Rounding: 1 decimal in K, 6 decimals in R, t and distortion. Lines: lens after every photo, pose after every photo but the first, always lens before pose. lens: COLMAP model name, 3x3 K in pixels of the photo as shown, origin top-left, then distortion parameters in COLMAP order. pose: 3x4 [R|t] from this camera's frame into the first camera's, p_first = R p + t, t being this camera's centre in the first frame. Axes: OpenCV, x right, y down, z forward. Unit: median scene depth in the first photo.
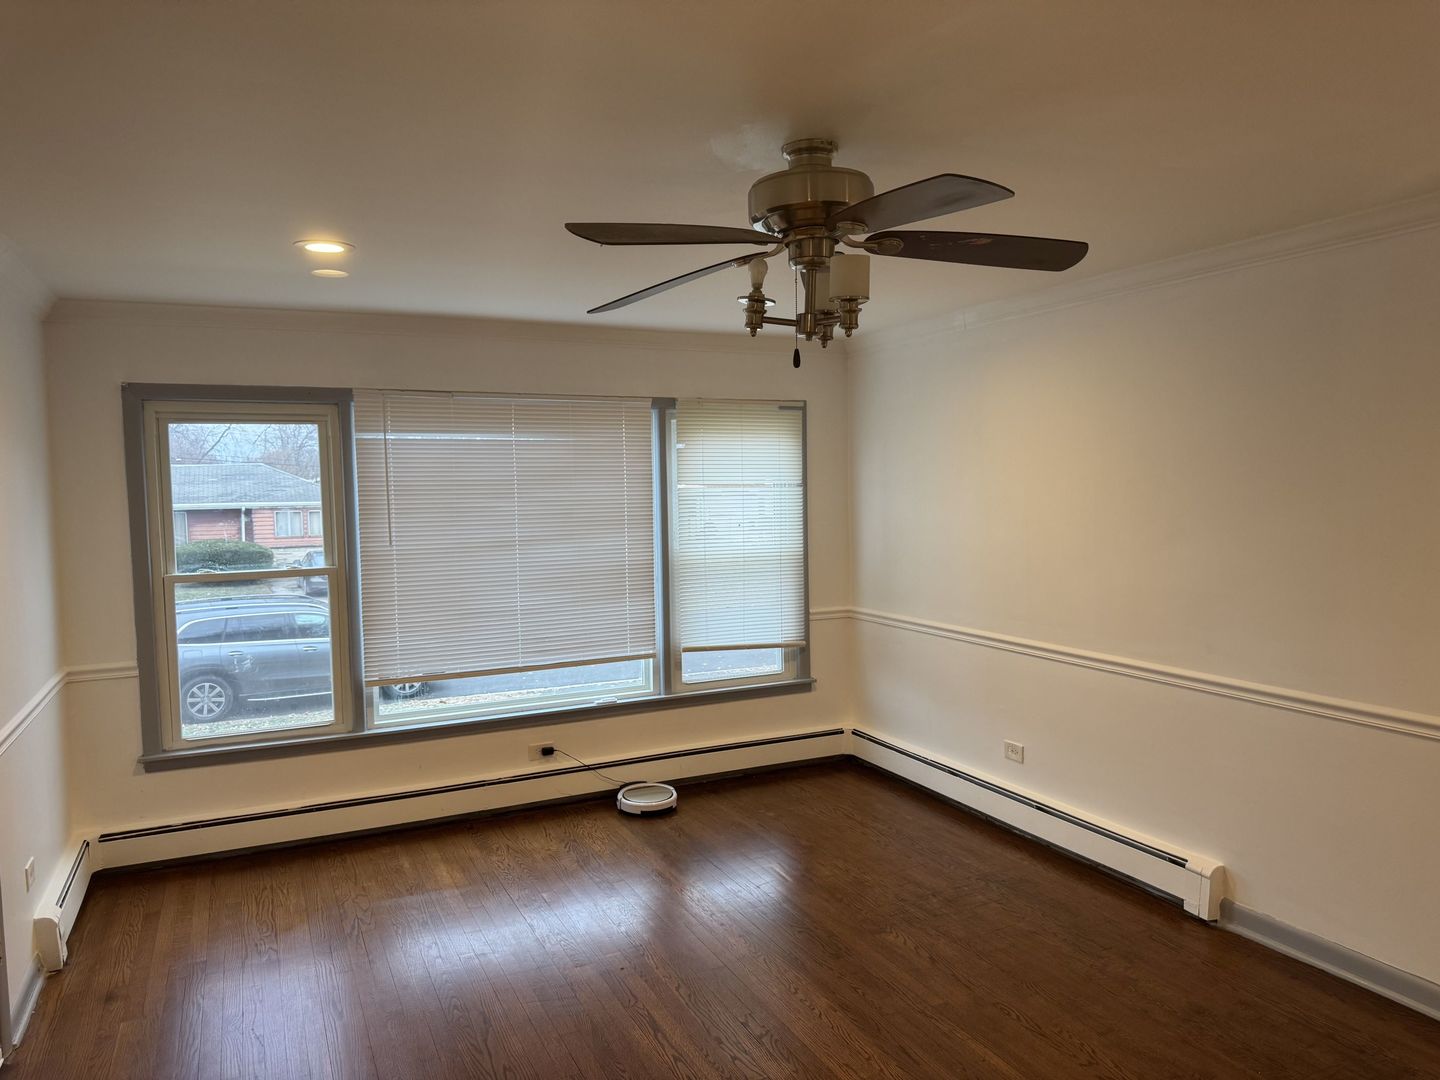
lens RADIAL K [[989.5, 0, 720.0], [0, 989.5, 540.0], [0, 0, 1]] dist [0.077459, -0.131908]
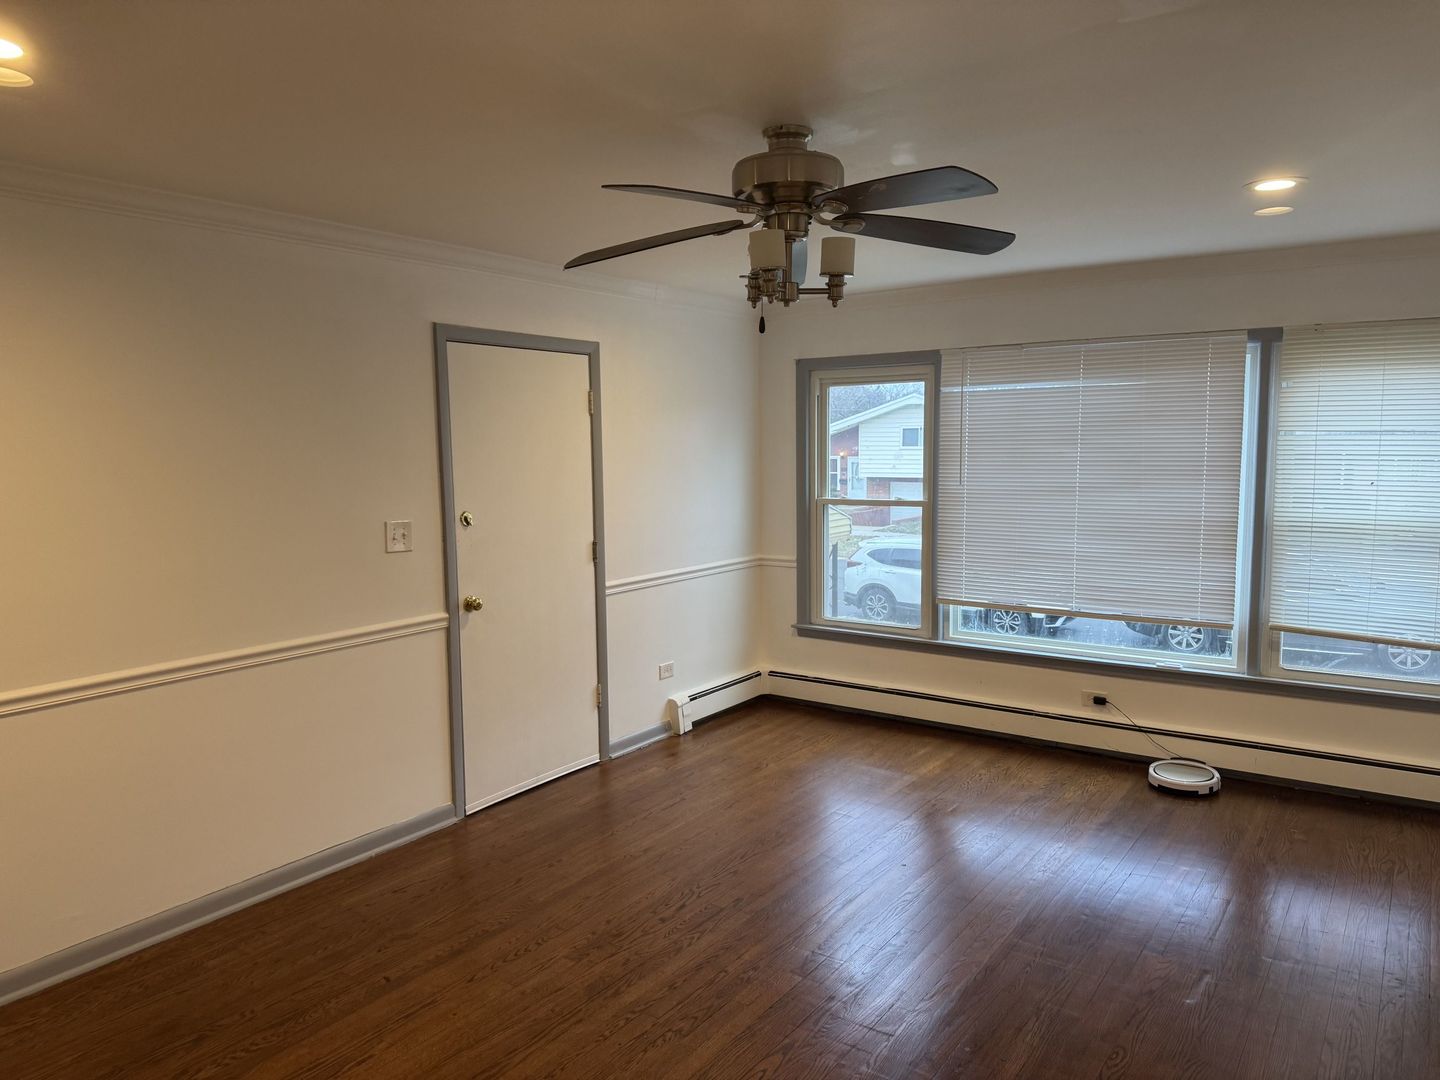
lens RADIAL K [[989.5, 0, 720.0], [0, 989.5, 540.0], [0, 0, 1]] dist [0.077459, -0.131908]
pose [[0.493841, 0.096808, -0.864146, 0.519854], [-0.047874, 0.995303, 0.084143, -0.014128], [0.868233, -0.000183, 0.496156, 0.186474]]
